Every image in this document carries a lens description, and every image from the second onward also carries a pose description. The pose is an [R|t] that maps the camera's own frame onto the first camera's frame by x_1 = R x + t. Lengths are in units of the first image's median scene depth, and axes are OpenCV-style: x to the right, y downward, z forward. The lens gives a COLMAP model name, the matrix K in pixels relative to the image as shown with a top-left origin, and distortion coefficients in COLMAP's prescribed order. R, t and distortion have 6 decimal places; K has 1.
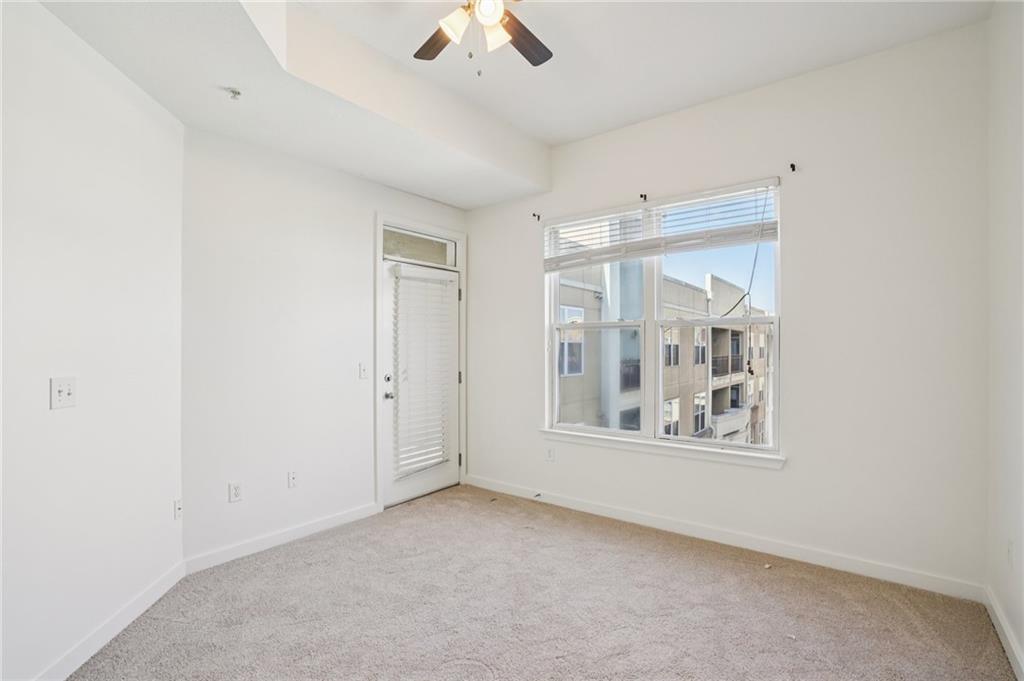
lens RADIAL K [[470.4, 0, 505.2], [0, 470.4, 339.2], [0, 0, 1]] dist [-0.055514, 0.021821]
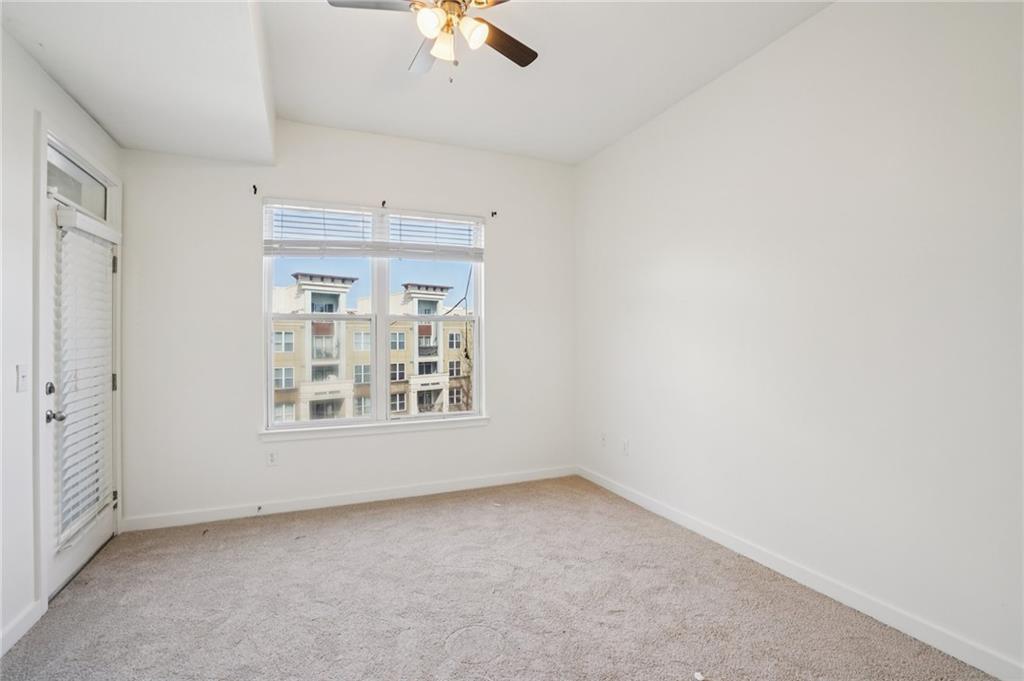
lens RADIAL K [[466.4, 0, 490.0], [0, 466.4, 330.5], [0, 0, 1]] dist [-0.013014, 0.000142]
pose [[0.509514, 0.015768, 0.860318, -0.478068], [-0.008961, 0.999875, -0.013019, 0.009323], [-0.860416, -0.001075, 0.509591, 0.195384]]
